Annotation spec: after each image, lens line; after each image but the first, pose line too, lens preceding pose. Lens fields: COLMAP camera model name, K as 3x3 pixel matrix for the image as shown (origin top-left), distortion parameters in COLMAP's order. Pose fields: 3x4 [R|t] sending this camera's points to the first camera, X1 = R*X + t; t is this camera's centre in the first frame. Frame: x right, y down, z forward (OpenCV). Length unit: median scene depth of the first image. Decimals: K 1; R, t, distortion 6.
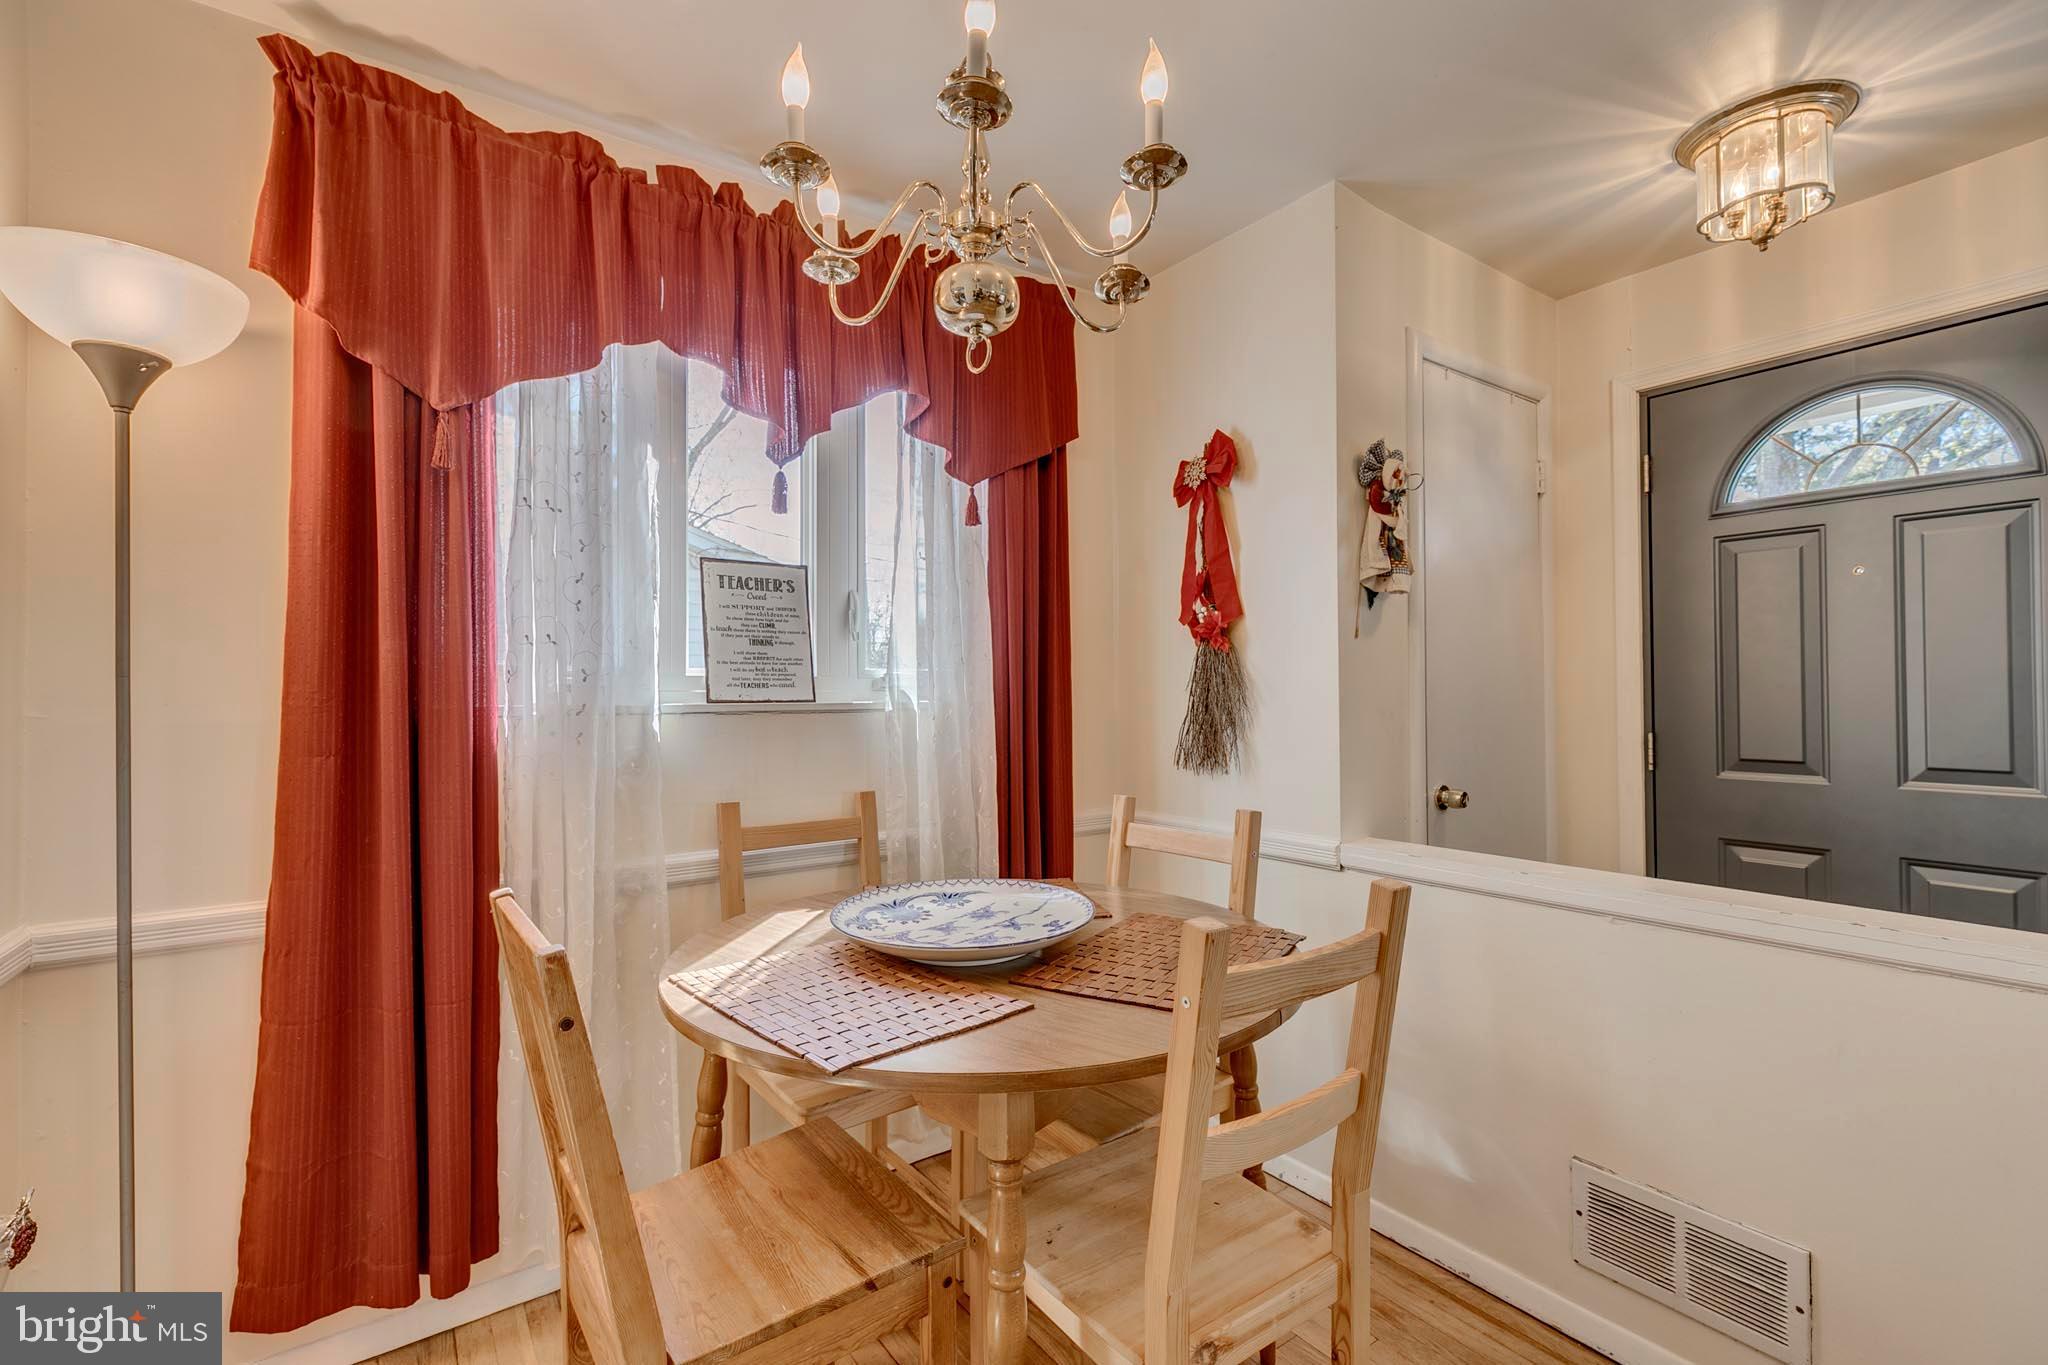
lens RADIAL K [[910.0, 0, 1023.4], [0, 910.0, 681.1], [0, 0, 1]] dist [0.005702, -0.000333]
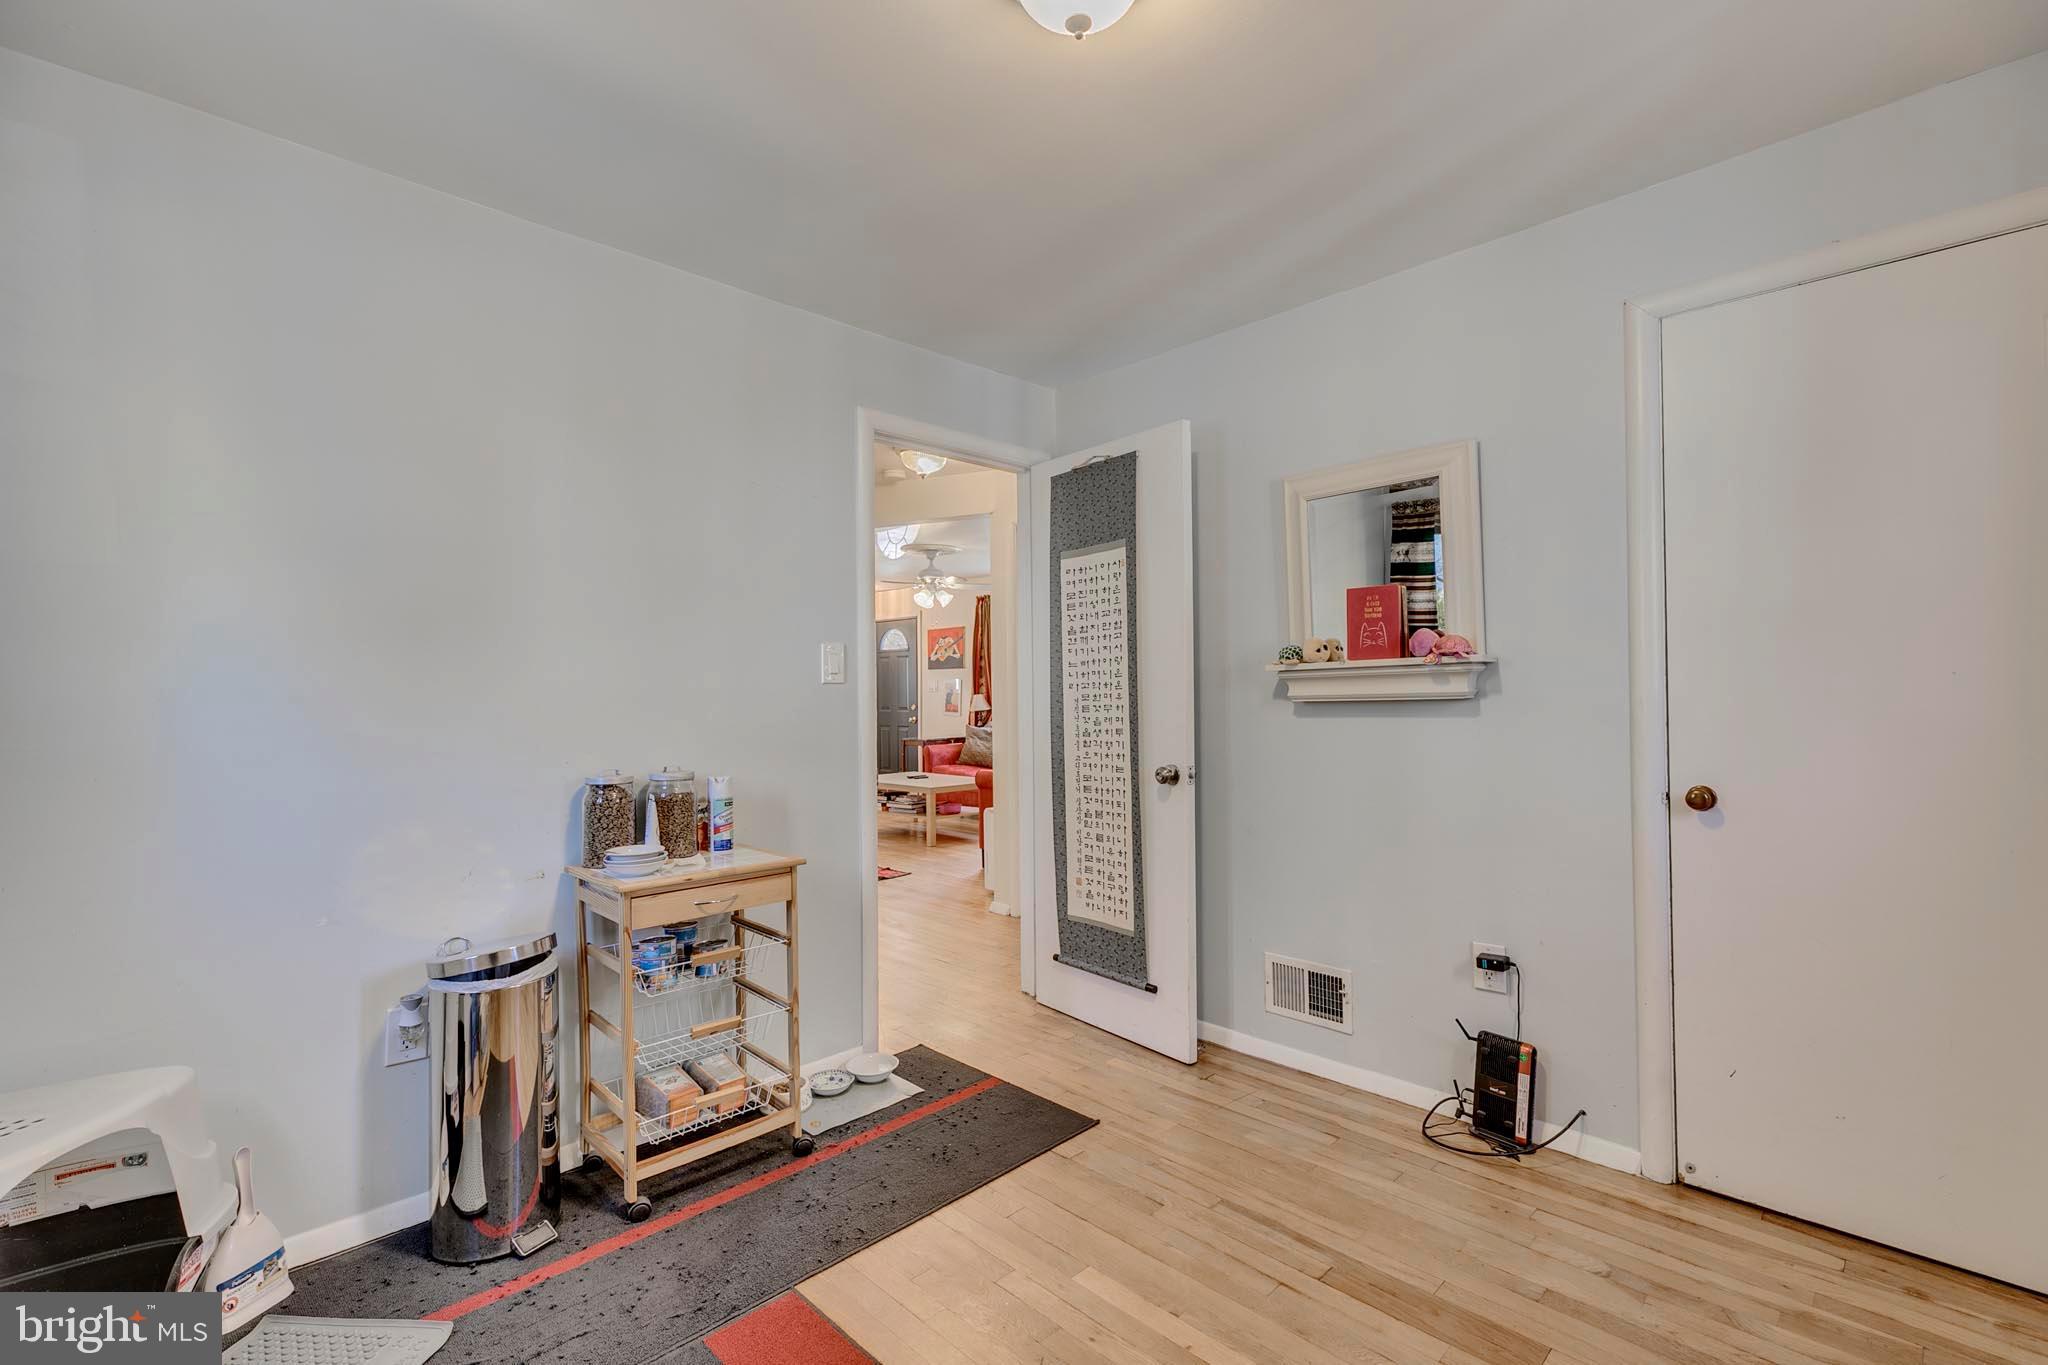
lens RADIAL K [[910.0, 0, 1023.4], [0, 910.0, 681.1], [0, 0, 1]] dist [0.005702, -0.000333]
pose [[0.987645, -0.004416, 0.156645, 0.862002], [0.004238, 0.999990, 0.001471, -0.052648], [-0.156650, -0.000789, 0.987654, -3.964828]]
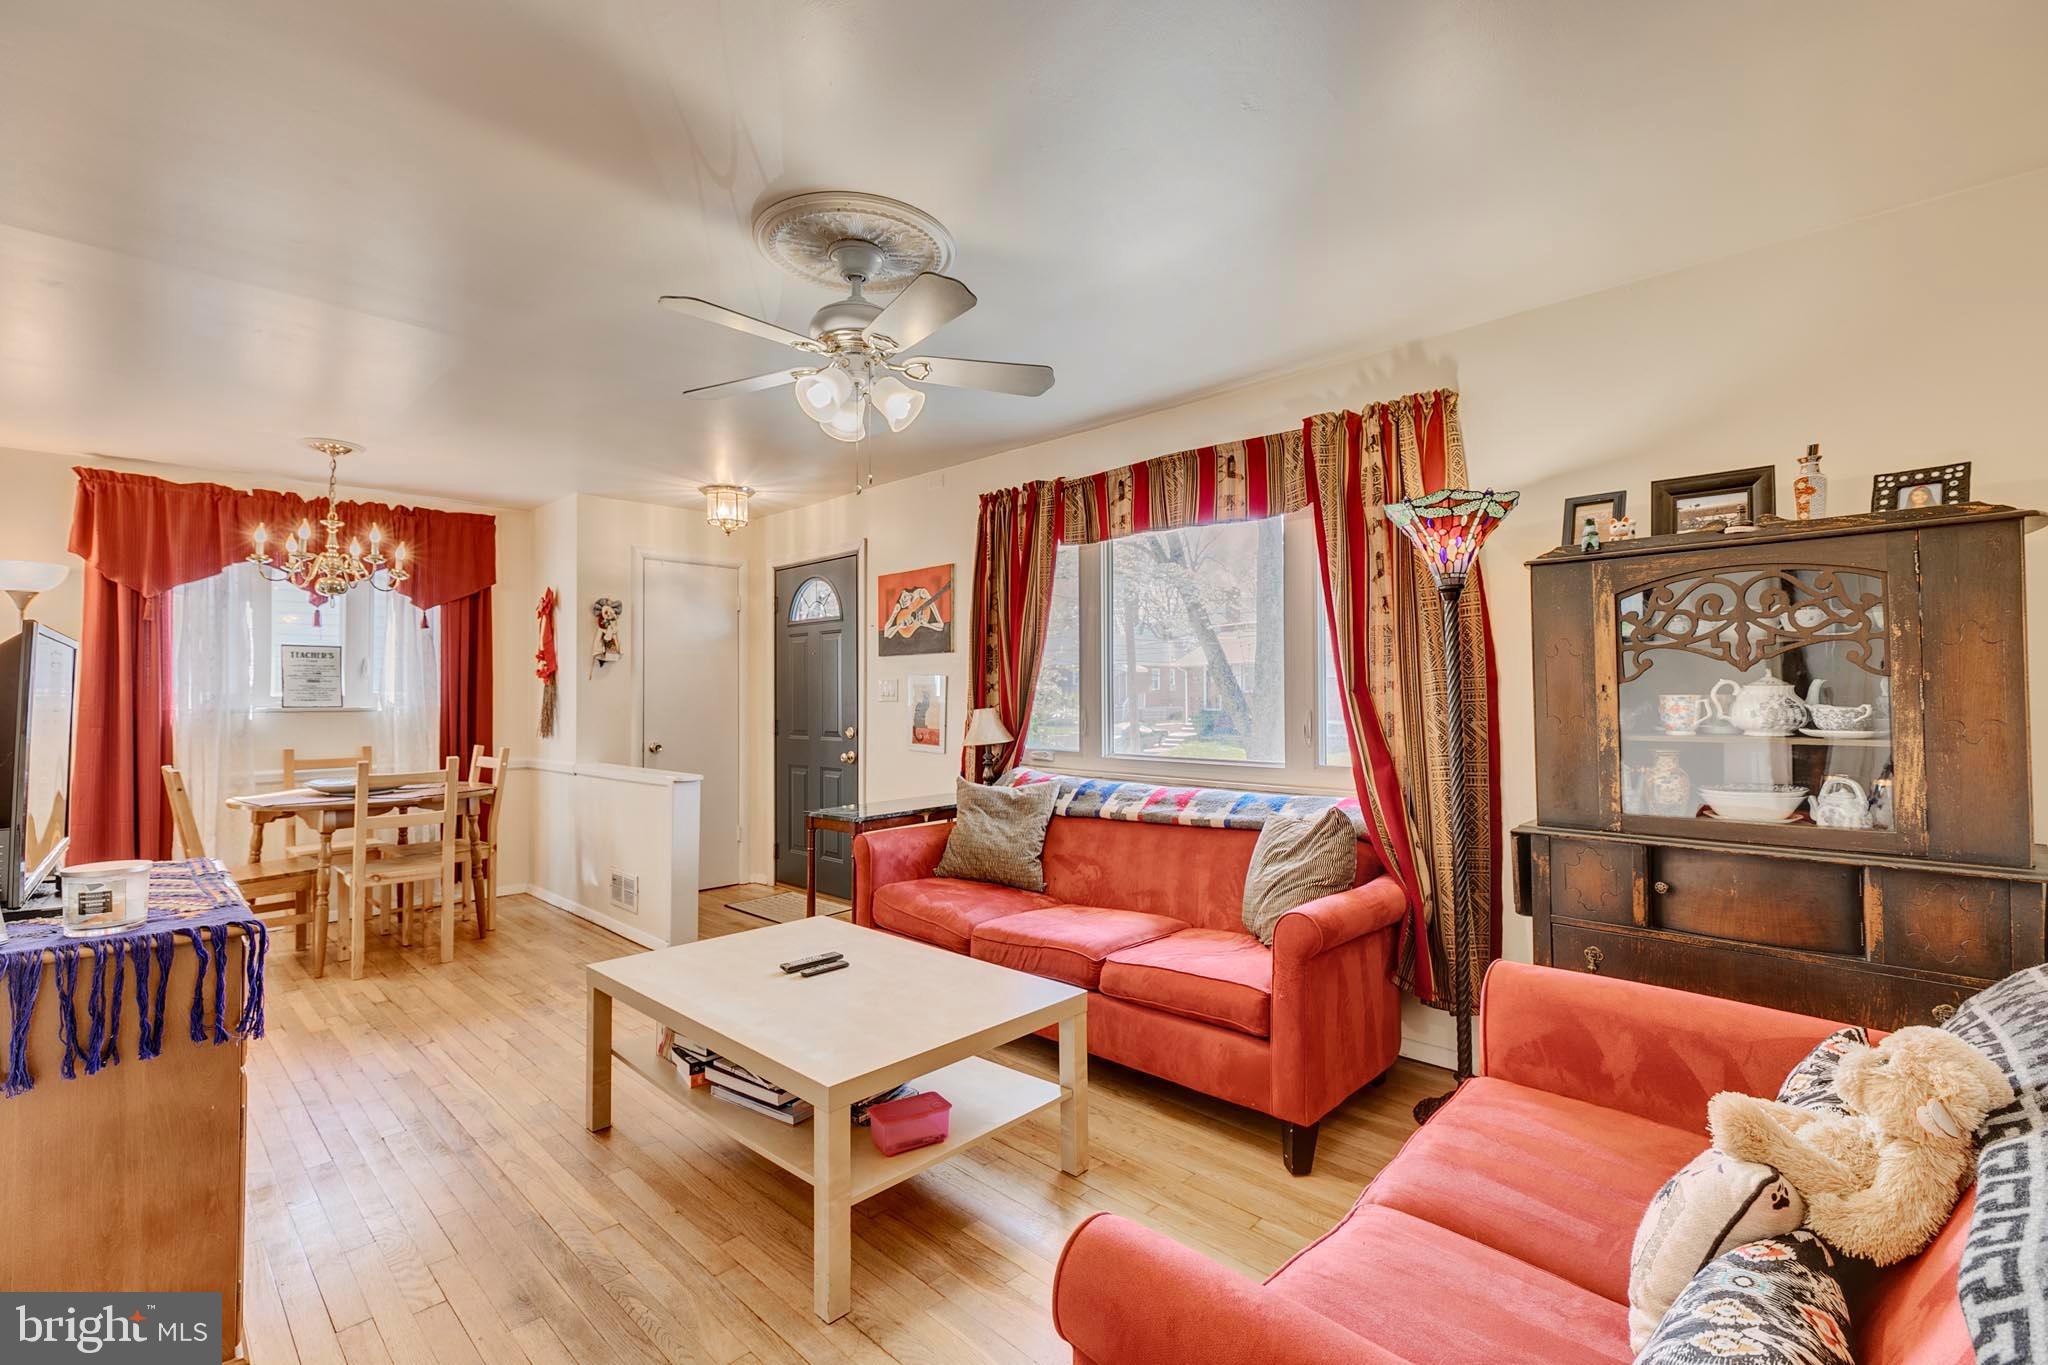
lens RADIAL K [[910.0, 0, 1023.4], [0, 910.0, 681.1], [0, 0, 1]] dist [0.005702, -0.000333]
pose [[0.984122, 0.001874, 0.177483, 1.064881], [-0.000836, 0.999982, -0.005918, -0.030751], [-0.177490, 0.005676, 0.984106, -1.577474]]
